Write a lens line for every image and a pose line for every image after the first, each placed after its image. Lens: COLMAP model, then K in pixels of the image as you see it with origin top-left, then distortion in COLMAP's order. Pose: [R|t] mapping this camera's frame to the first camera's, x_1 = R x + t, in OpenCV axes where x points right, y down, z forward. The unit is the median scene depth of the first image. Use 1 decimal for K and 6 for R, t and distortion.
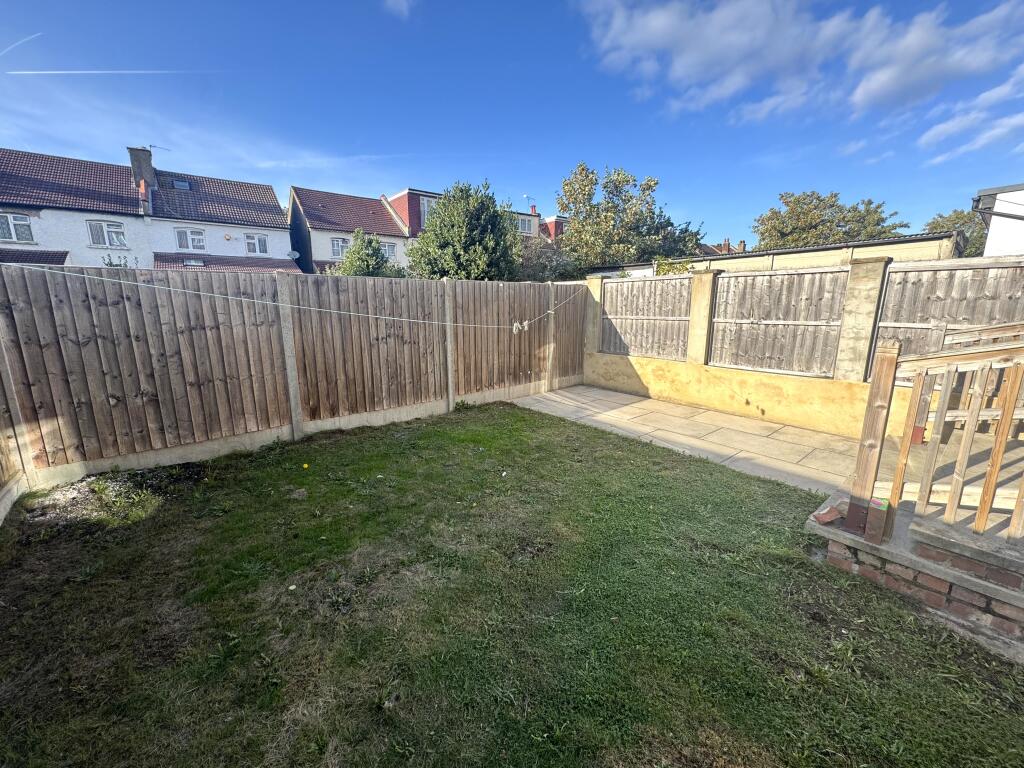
lens RADIAL K [[408.6, 0, 514.4], [0, 408.6, 389.0], [0, 0, 1]] dist [-0.000221, 0.000156]
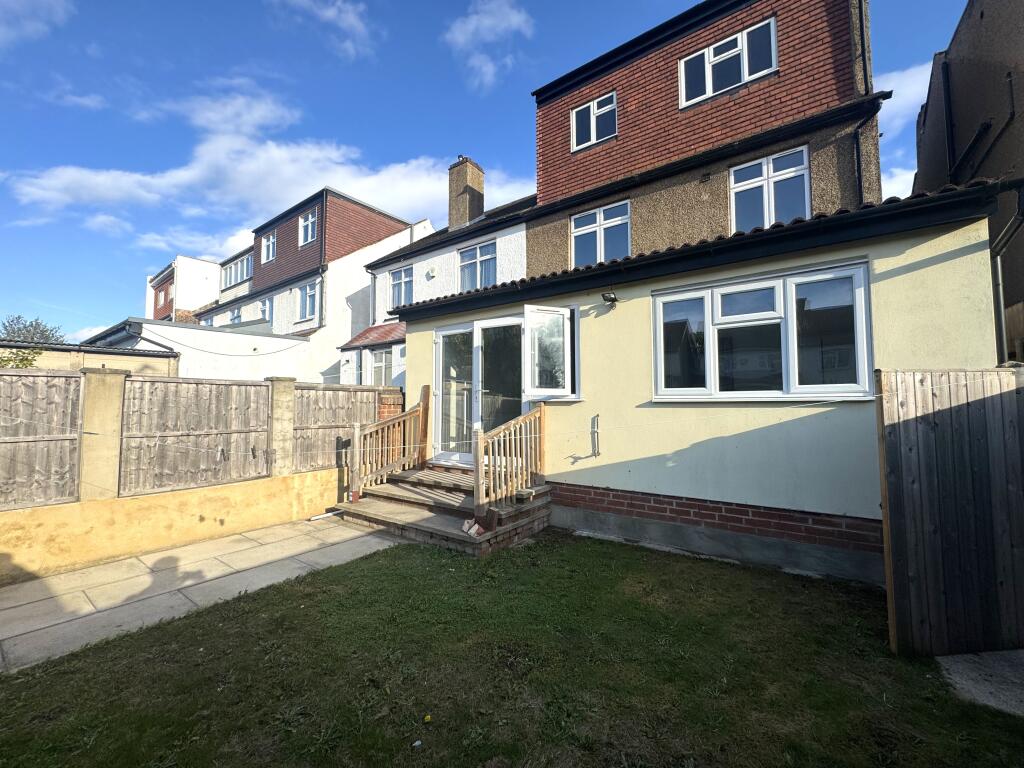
lens RADIAL K [[408.6, 0, 513.3], [0, 408.6, 383.3], [0, 0, 1]] dist [-0.000221, 0.000156]
pose [[-0.253246, 0.061711, 0.965432, -0.471398], [0.203470, 0.979038, -0.009208, -0.121888], [-0.945762, 0.194104, -0.260494, 0.556342]]
